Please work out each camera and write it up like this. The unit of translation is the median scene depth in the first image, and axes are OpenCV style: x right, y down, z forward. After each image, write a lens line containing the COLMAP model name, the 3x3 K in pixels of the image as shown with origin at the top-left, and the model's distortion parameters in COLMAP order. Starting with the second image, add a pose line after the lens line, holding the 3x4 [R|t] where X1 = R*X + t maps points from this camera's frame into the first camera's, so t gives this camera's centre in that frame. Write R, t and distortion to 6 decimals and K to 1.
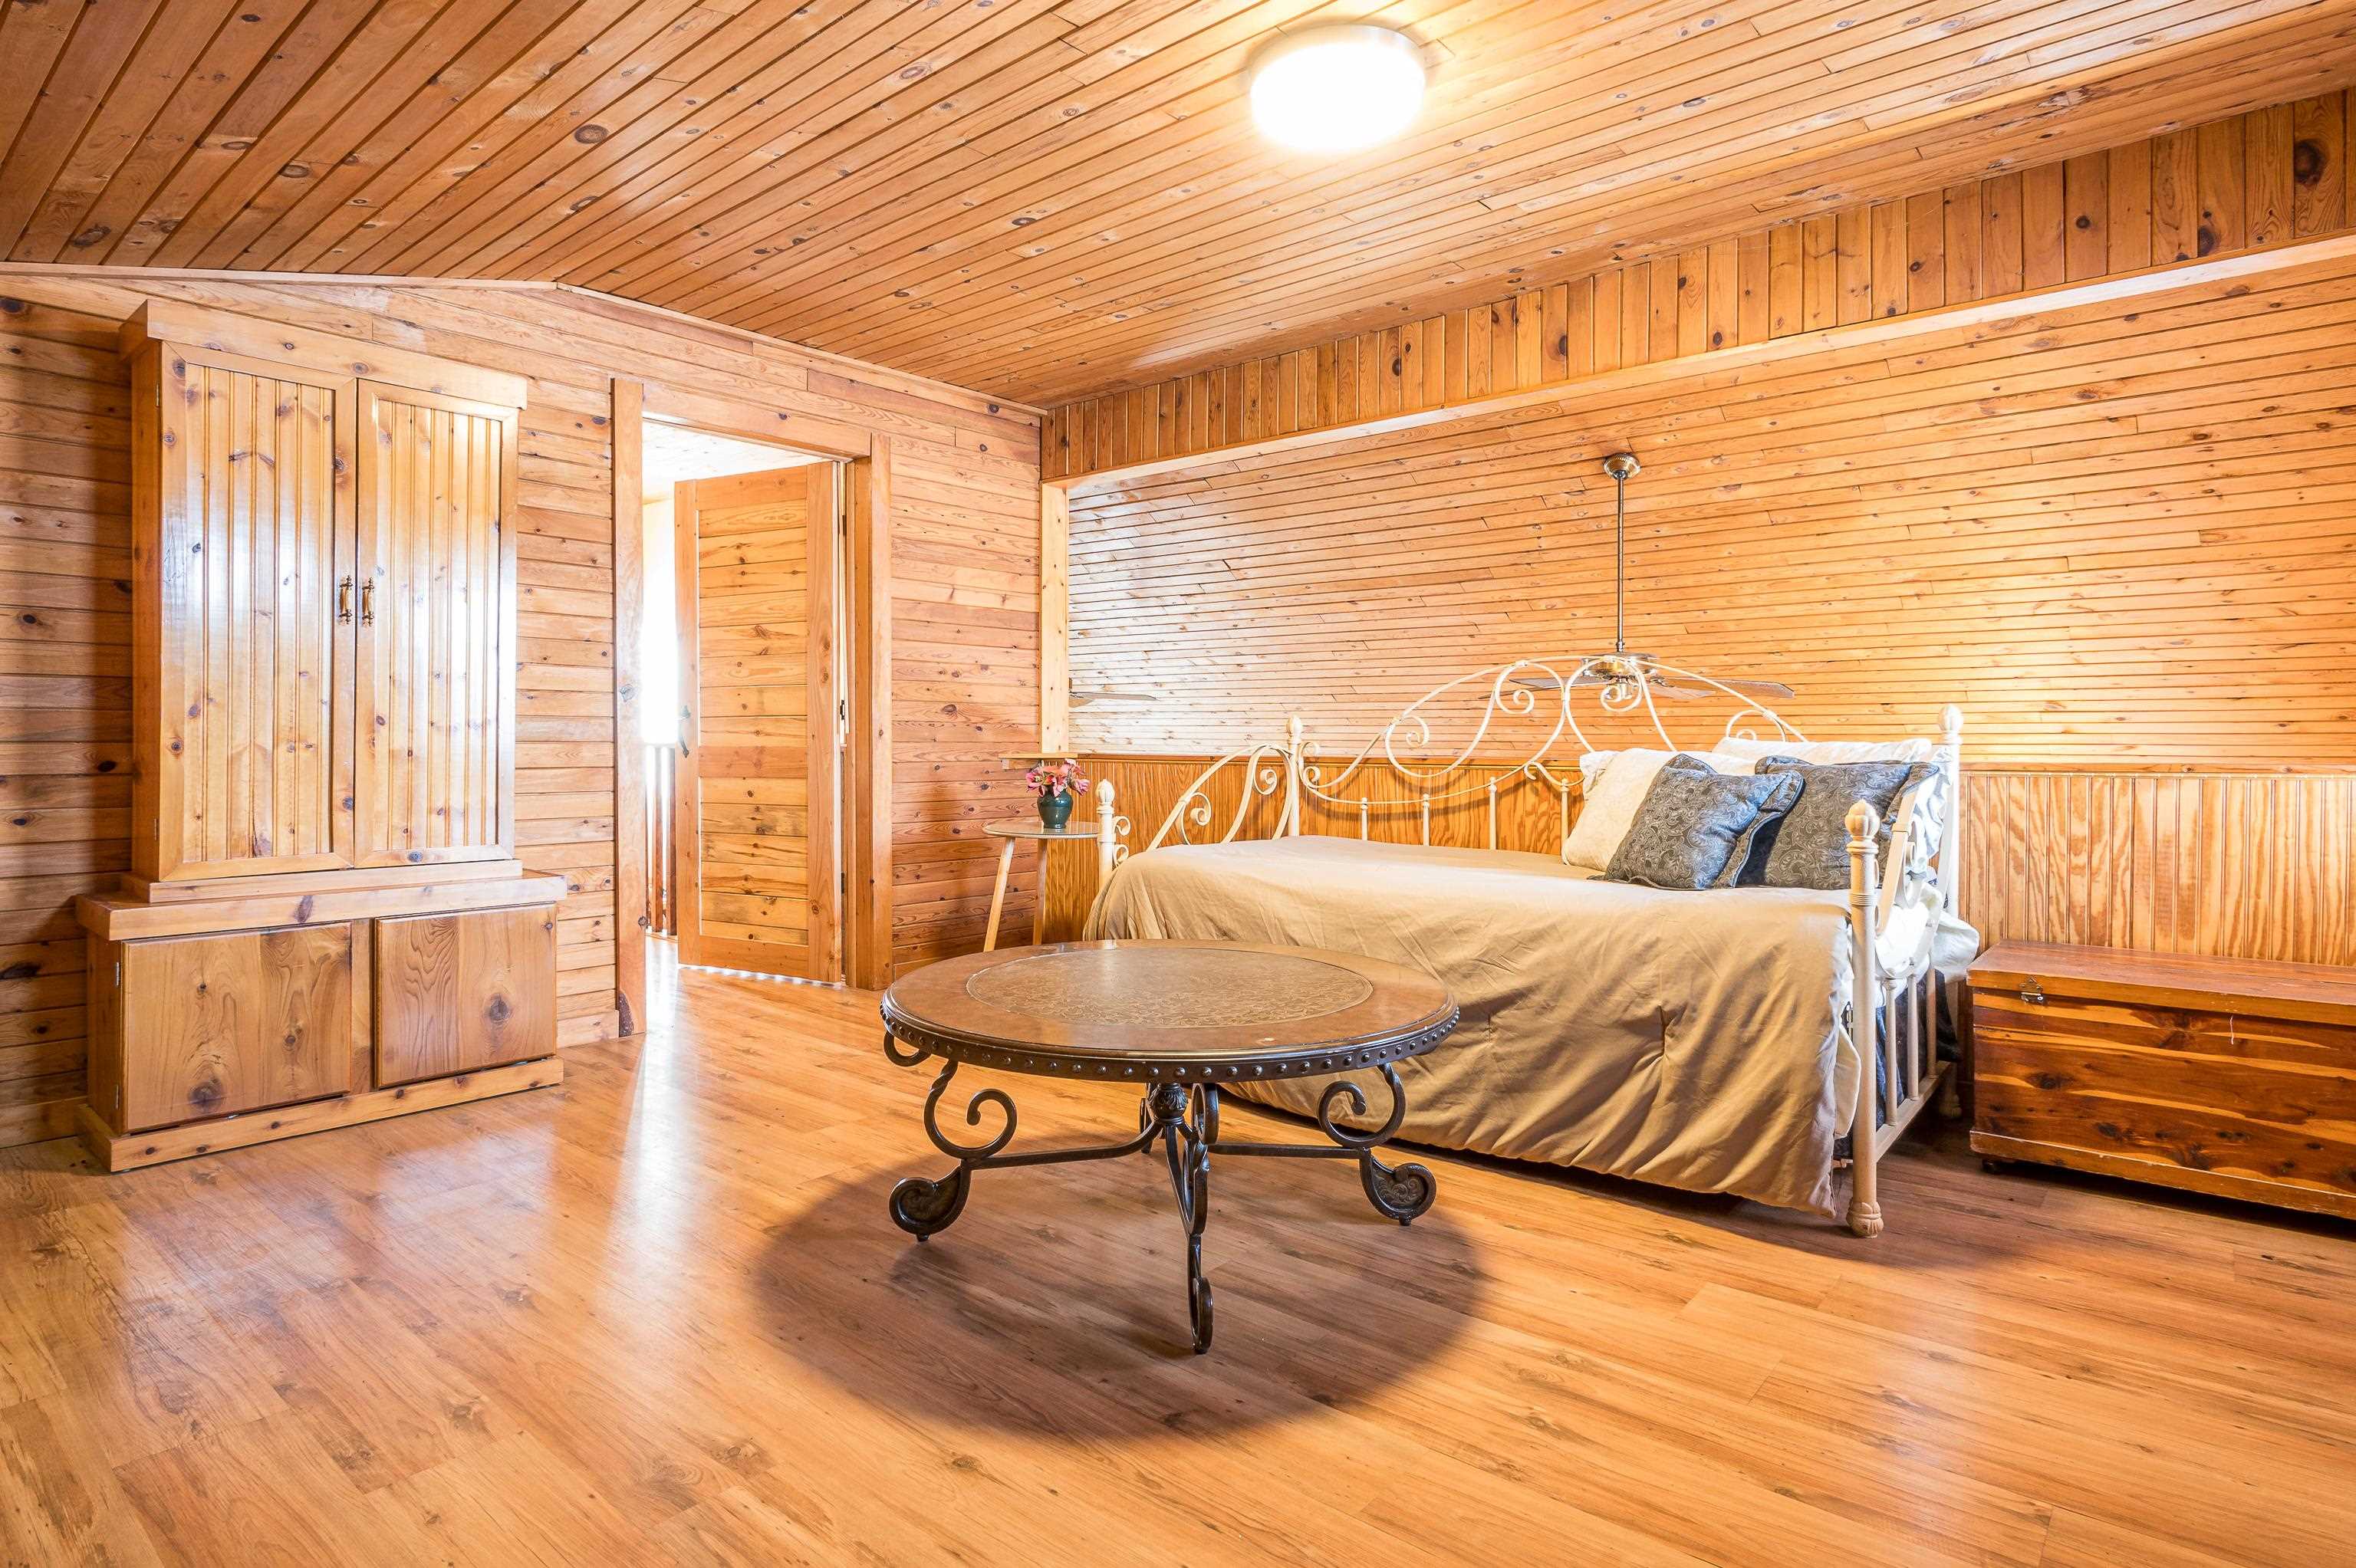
lens RADIAL K [[1284.6, 0, 1225.9], [0, 1284.6, 720.4], [0, 0, 1]] dist [-0.001335, 0.000407]
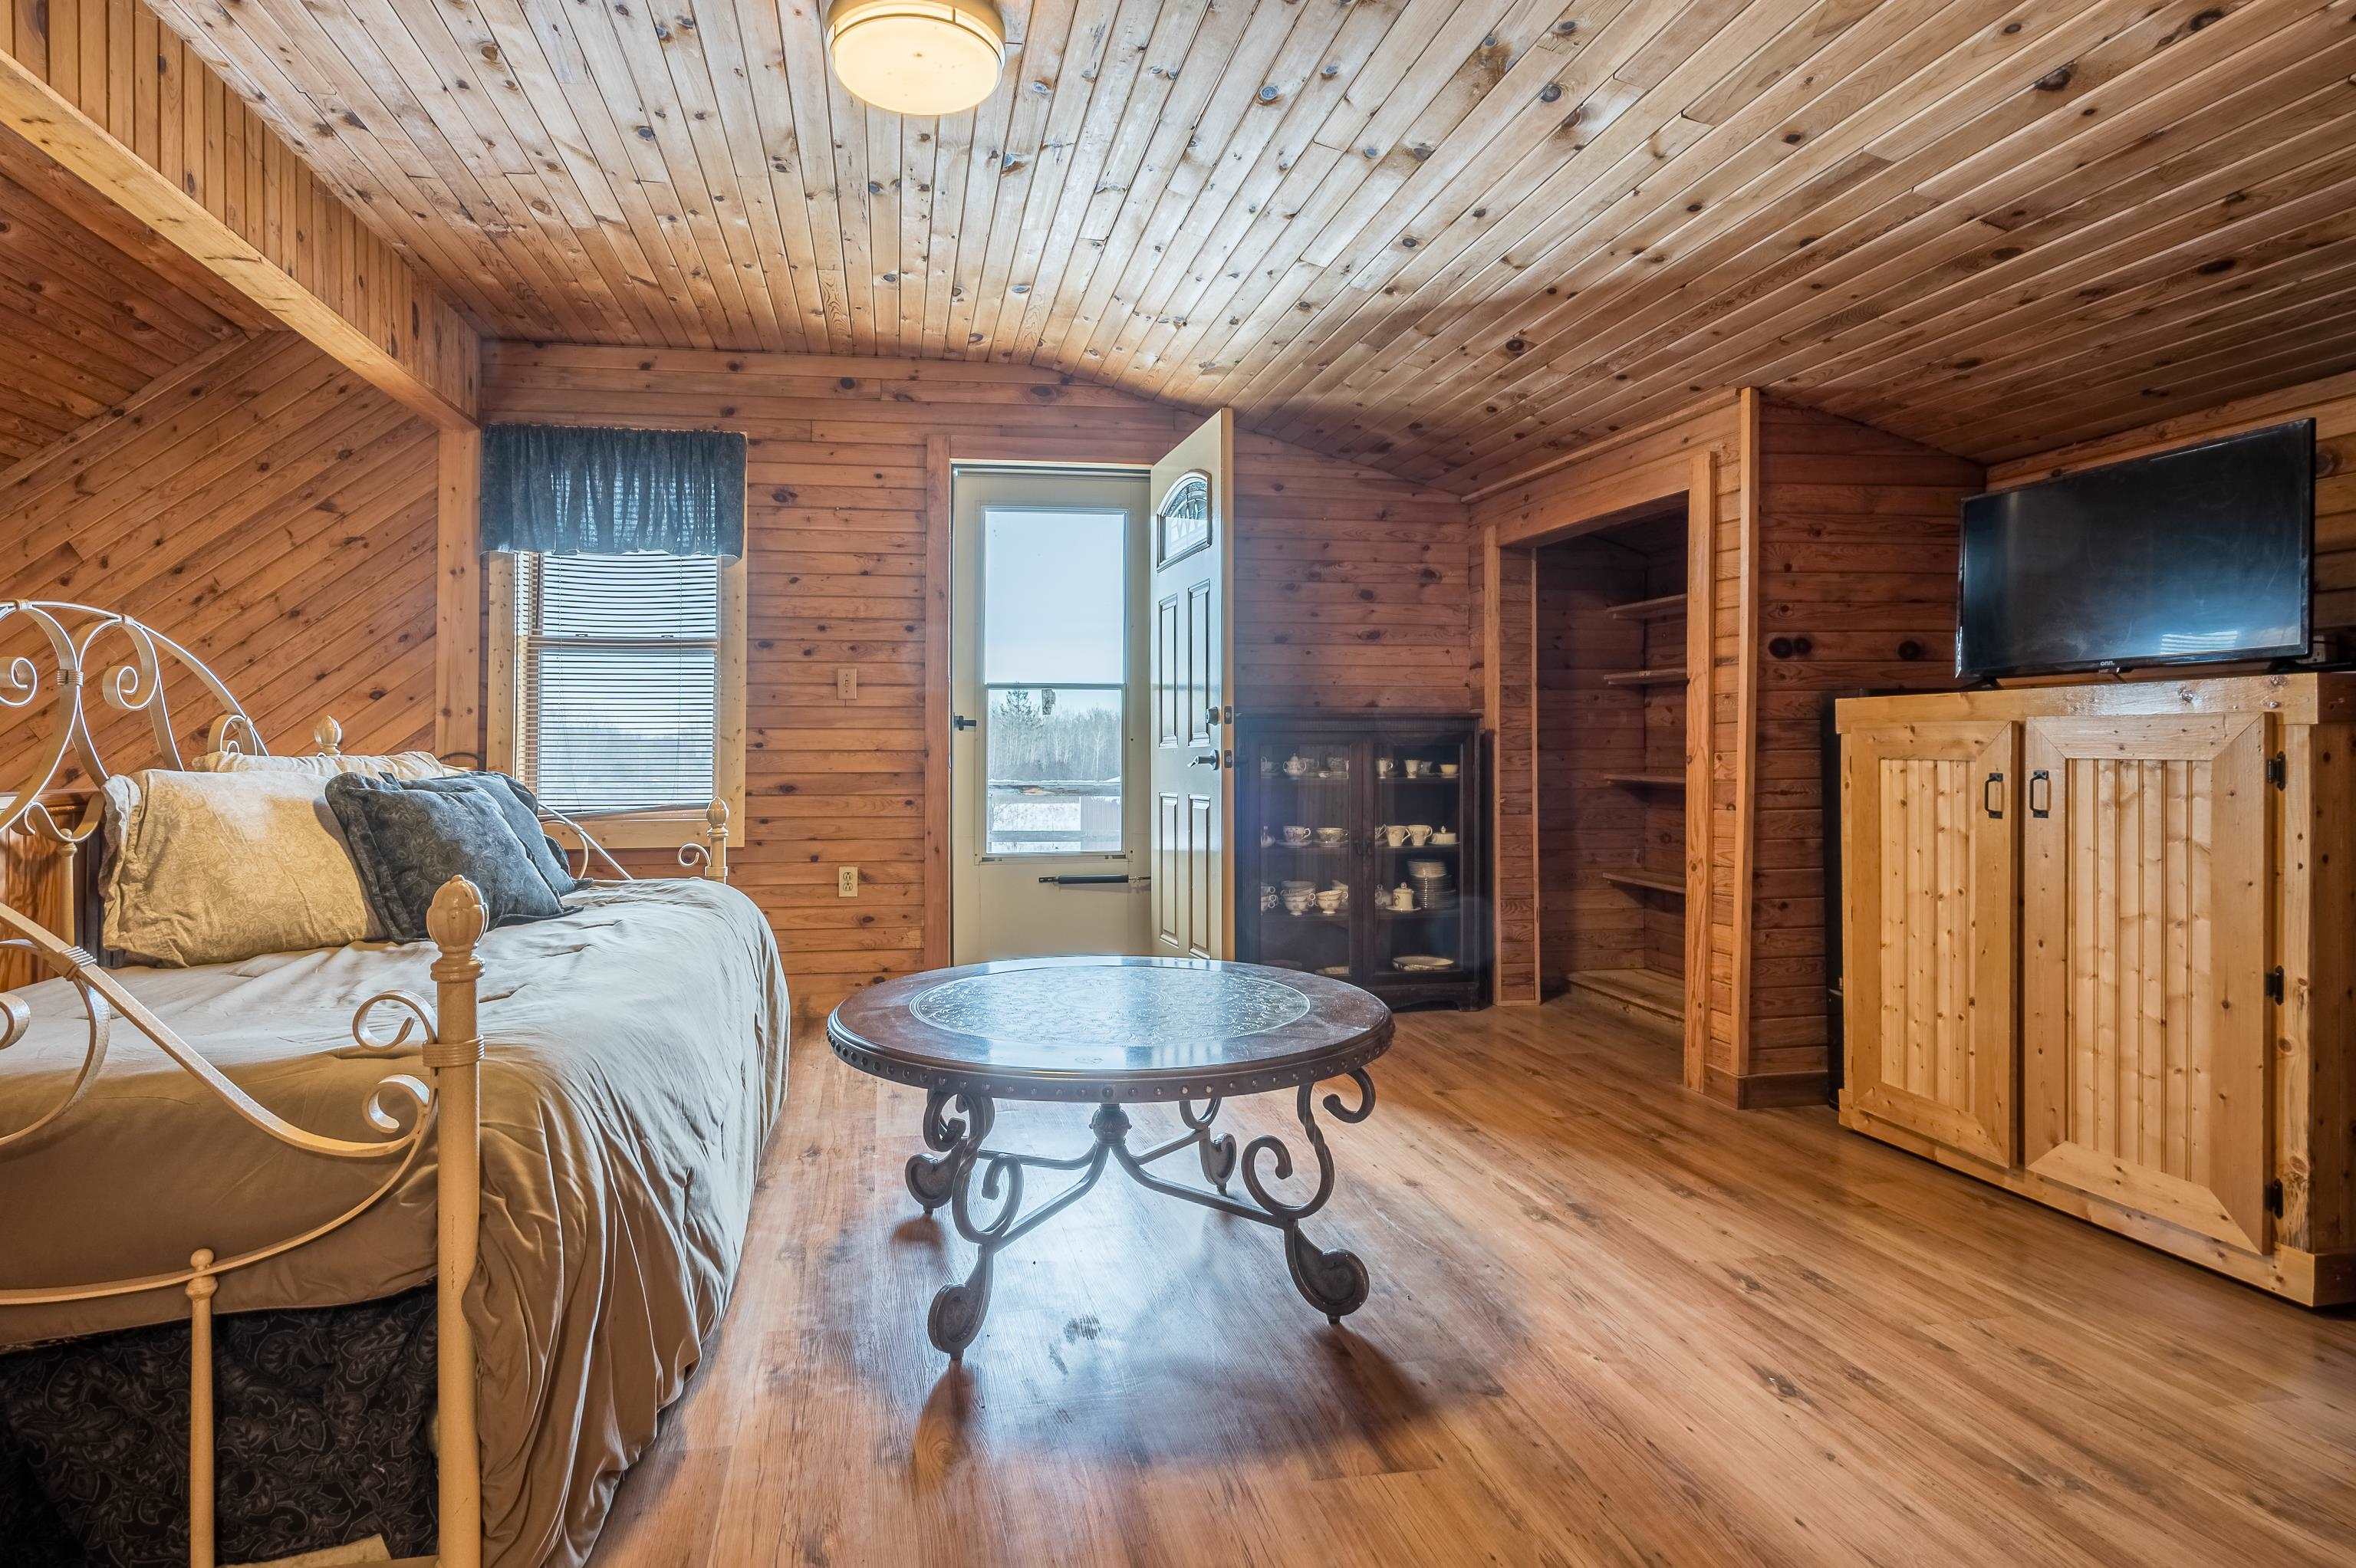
lens RADIAL K [[1264.7, 0, 1235.0], [0, 1264.7, 744.3], [0, 0, 1]] dist [-0.000976, 0.001715]
pose [[-0.817774, 0.004740, 0.575520, -0.535705], [-0.002960, 0.999918, -0.012442, 0.017300], [-0.575532, -0.011878, -0.817693, 1.380059]]
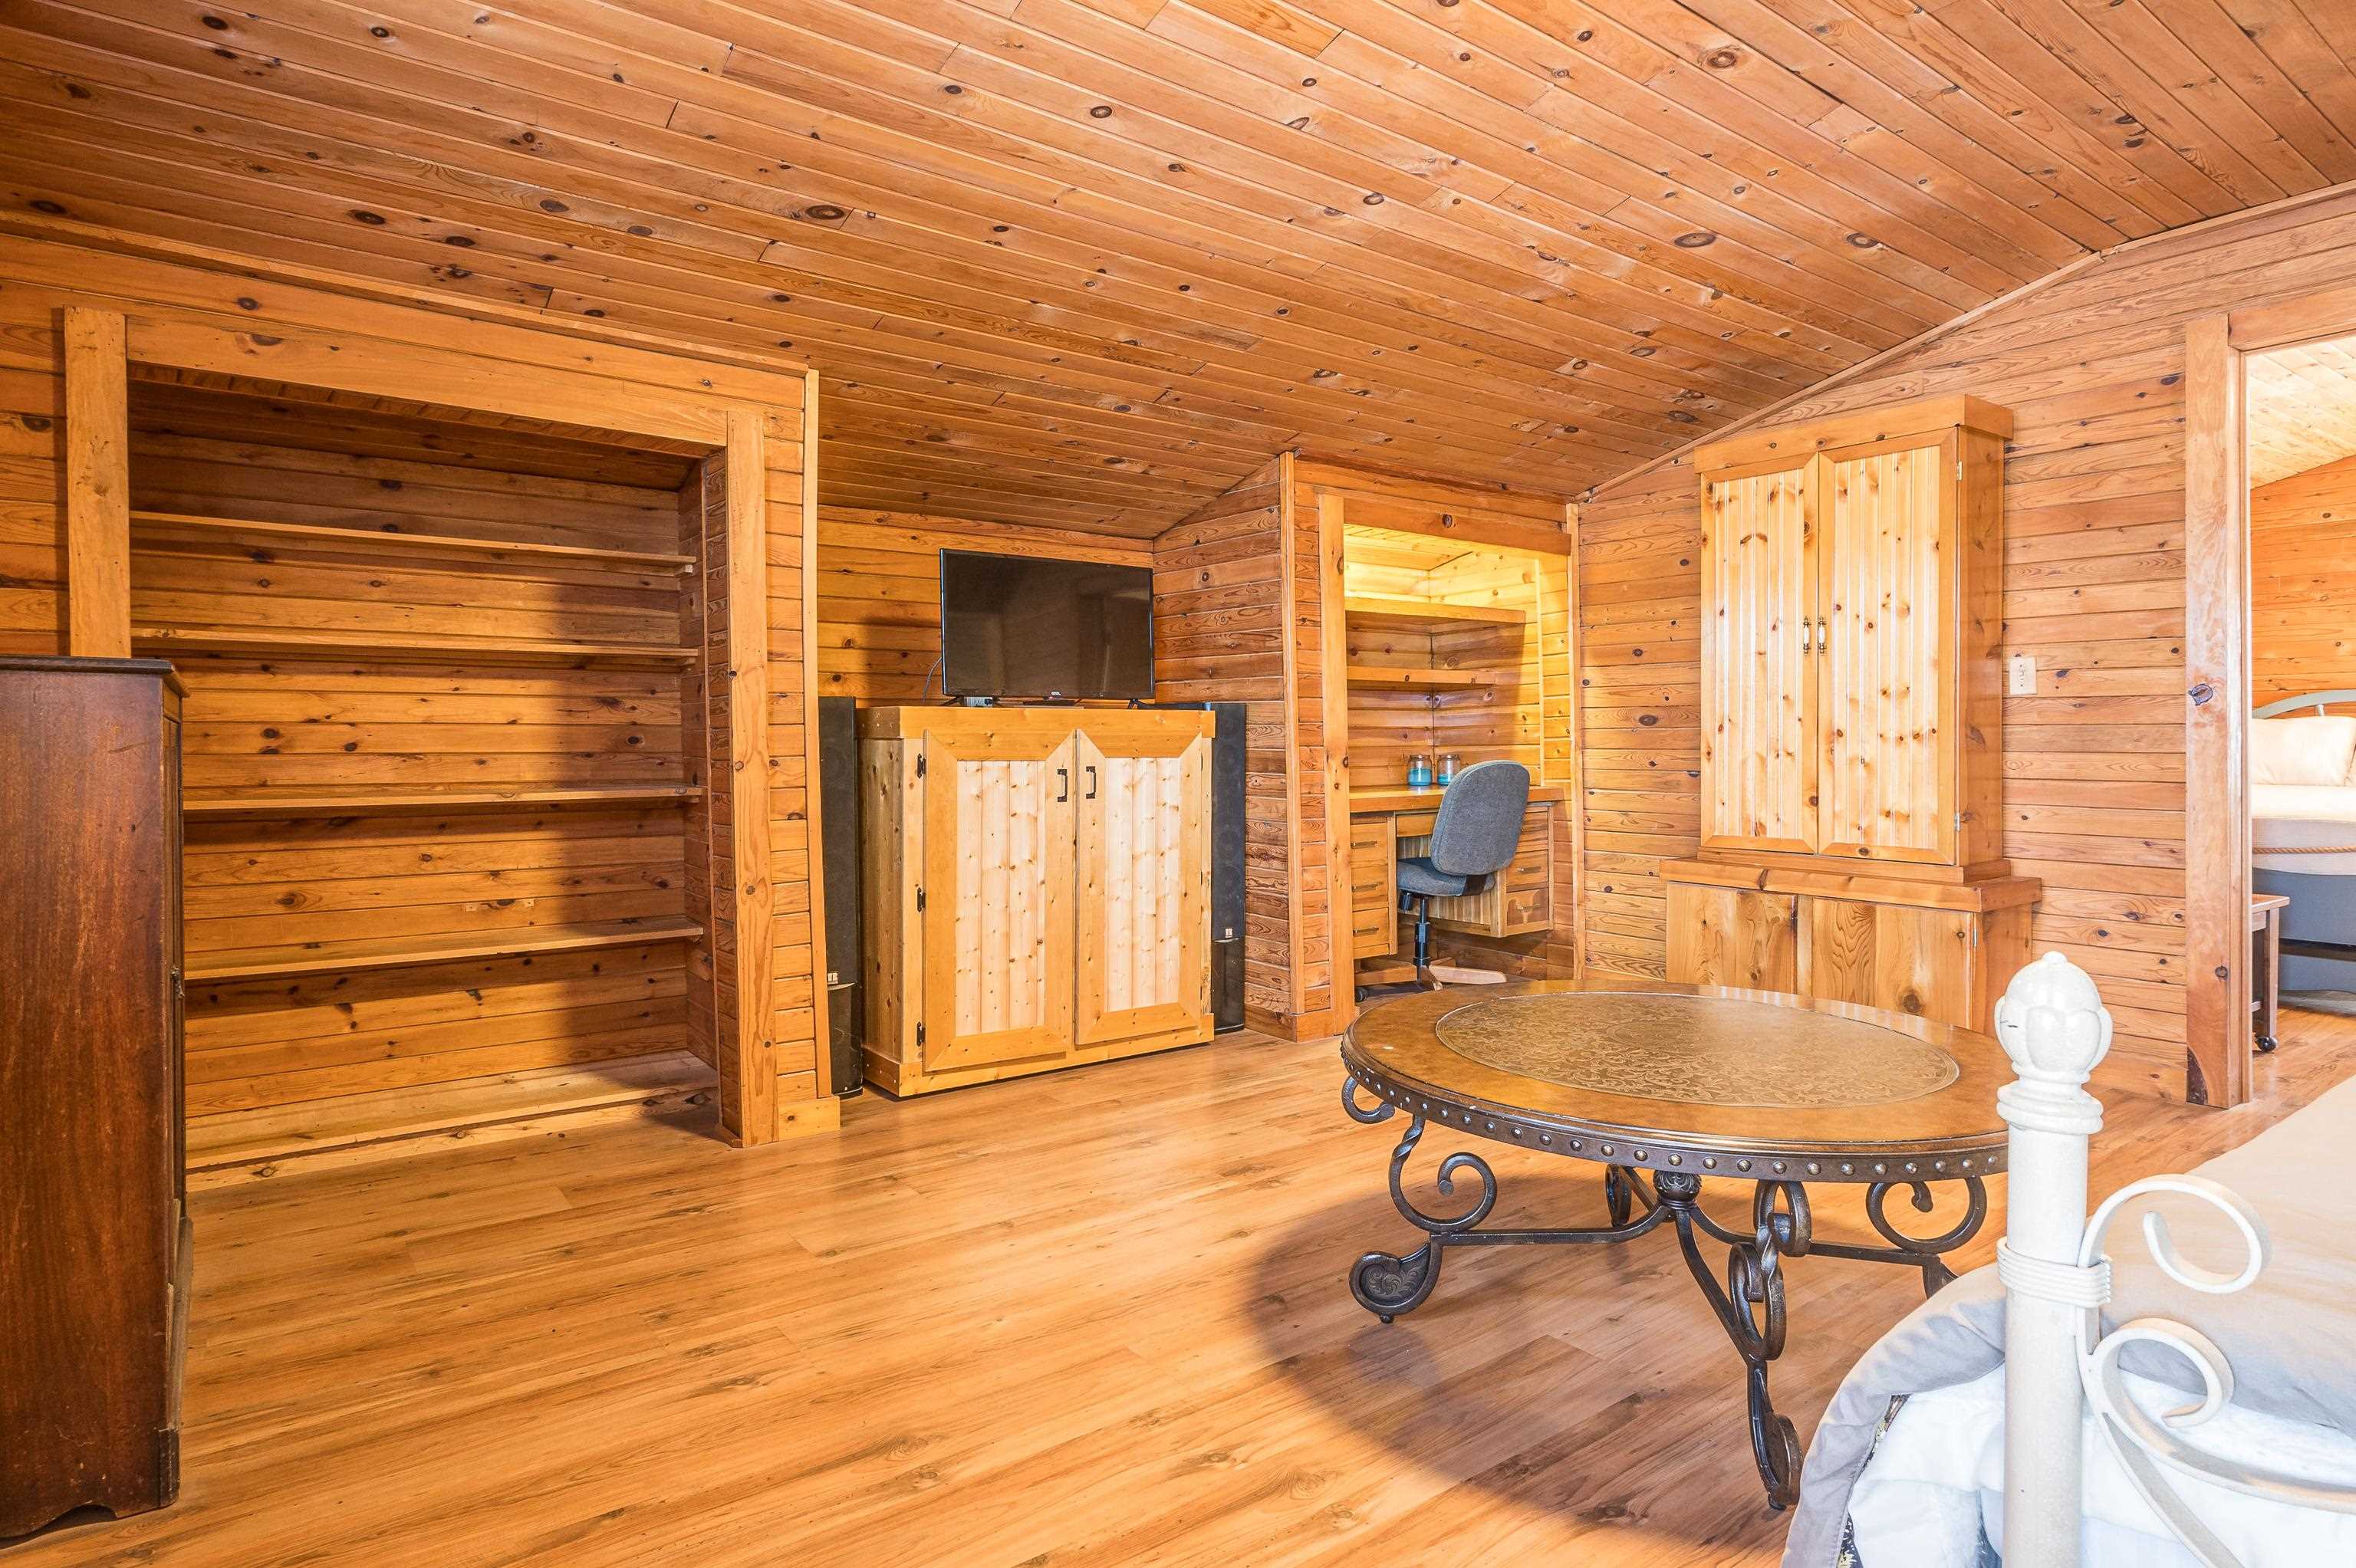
lens RADIAL K [[1206.4, 0, 1029.8], [0, 1206.4, 769.0], [0, 0, 1]] dist [-0.003262, -0.000141]
pose [[-0.314593, 0.021558, -0.948982, 0.668916], [0.013298, 0.999744, 0.018303, 0.003042], [0.949134, -0.006861, -0.314799, 0.675528]]
